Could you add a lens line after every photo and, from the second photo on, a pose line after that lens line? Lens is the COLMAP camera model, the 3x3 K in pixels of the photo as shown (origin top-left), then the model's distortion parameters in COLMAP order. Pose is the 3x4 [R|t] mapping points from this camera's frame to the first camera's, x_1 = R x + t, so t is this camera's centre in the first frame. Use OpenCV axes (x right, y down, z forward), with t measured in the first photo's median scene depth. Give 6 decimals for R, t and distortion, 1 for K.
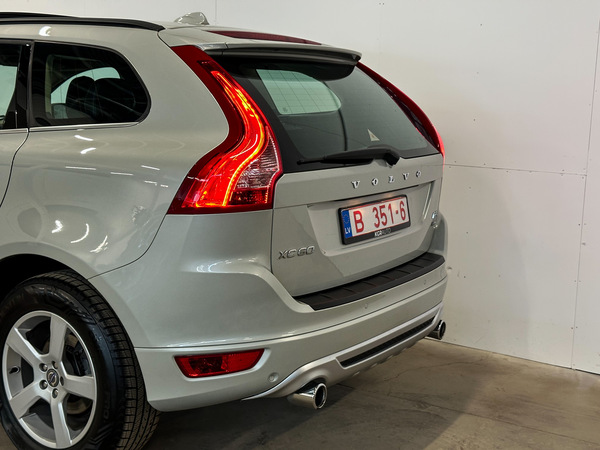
lens RADIAL K [[844.4, 0, 300.0], [0, 844.4, 225.0], [0, 0, 1]] dist [0.254895, -0.494081]
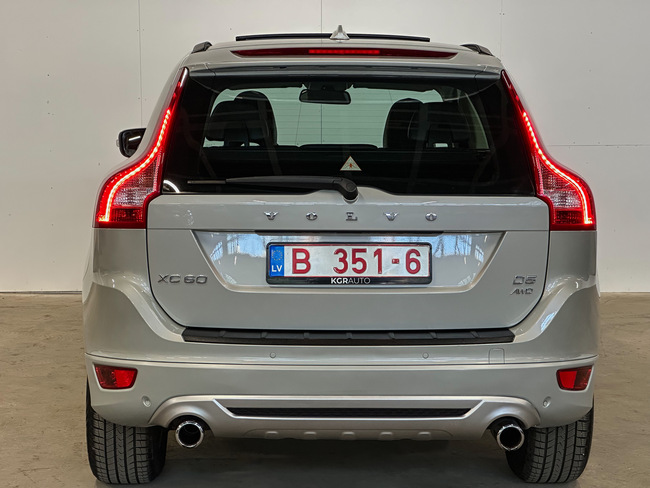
lens RADIAL K [[1466.2, 0, 325.0], [0, 1466.2, 244.0], [0, 0, 1]] dist [-0.040514, -0.053514]
pose [[0.574995, 0.070895, -0.815079, 1.329853], [-0.129125, 0.991617, -0.004841, -0.017744], [0.807903, 0.108030, 0.579329, 0.153889]]
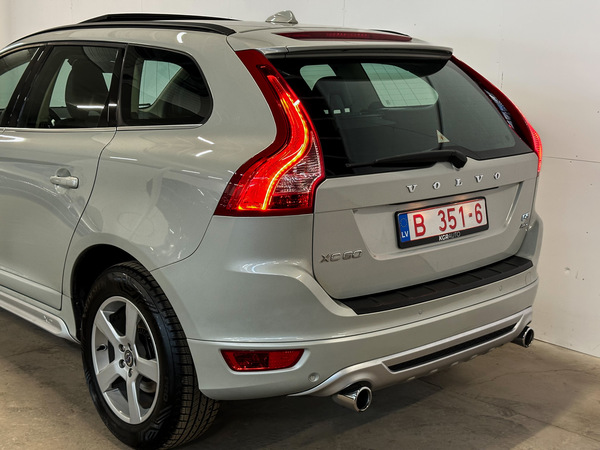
lens RADIAL K [[844.4, 0, 300.0], [0, 844.4, 225.0], [0, 0, 1]] dist [0.254895, -0.494081]
pose [[0.971645, 0.038789, -0.233242, 0.168278], [-0.030957, 0.998830, 0.037147, -0.037475], [0.234410, -0.028873, 0.971709, 0.008475]]
